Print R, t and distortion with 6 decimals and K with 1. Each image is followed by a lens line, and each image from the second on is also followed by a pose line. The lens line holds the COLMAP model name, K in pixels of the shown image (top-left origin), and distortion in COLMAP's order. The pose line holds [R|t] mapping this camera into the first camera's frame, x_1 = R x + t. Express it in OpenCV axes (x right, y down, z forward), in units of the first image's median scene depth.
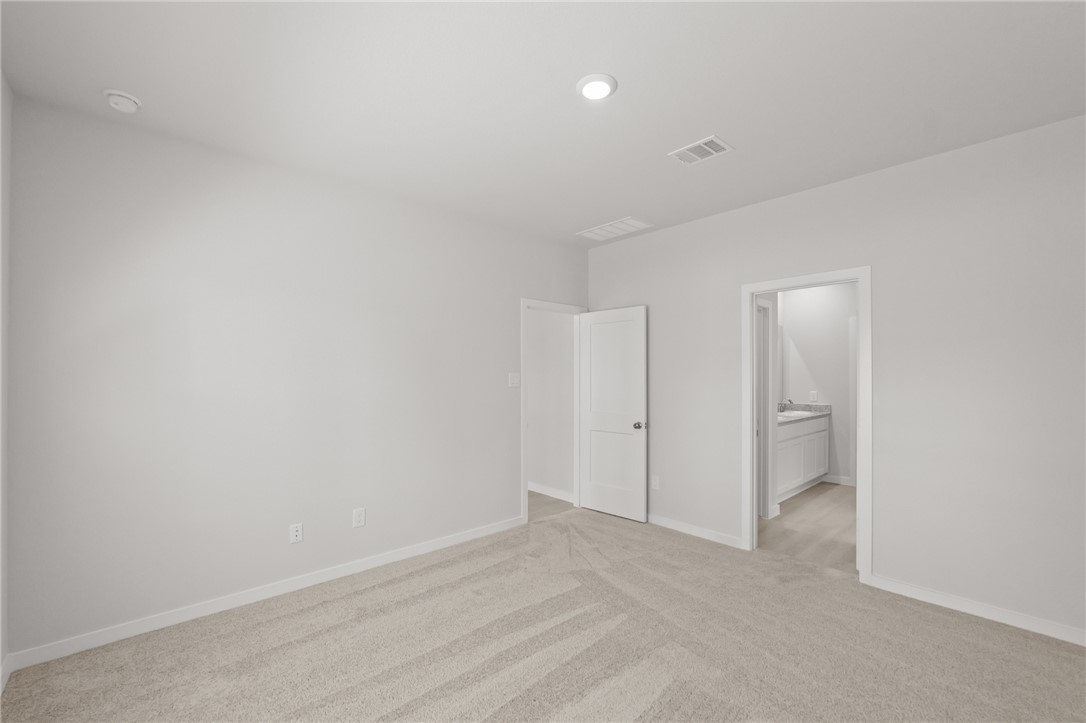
lens RADIAL K [[452.3, 0, 547.0], [0, 452.3, 371.4], [0, 0, 1]] dist [-0.000850, 0.000015]
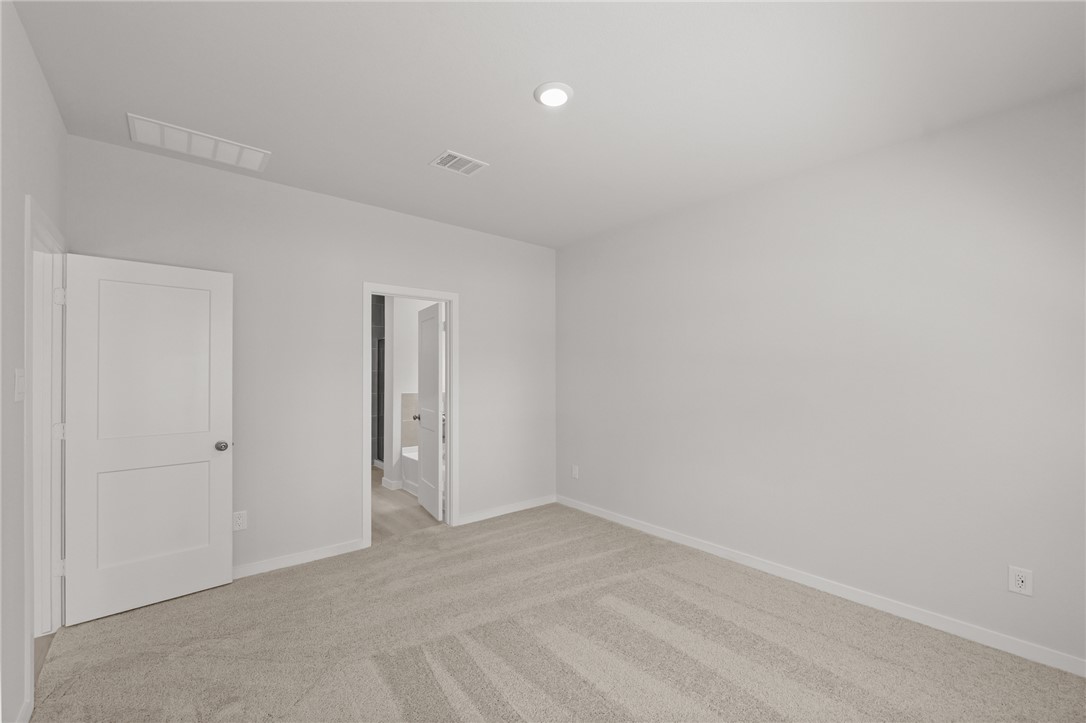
lens RADIAL K [[452.3, 0, 546.8], [0, 452.3, 368.0], [0, 0, 1]] dist [-0.000850, 0.000015]
pose [[0.041151, 0.012142, 0.999079, -0.490523], [-0.008272, 0.999896, -0.011811, 0.005769], [-0.999119, -0.007779, 0.041247, 0.505933]]
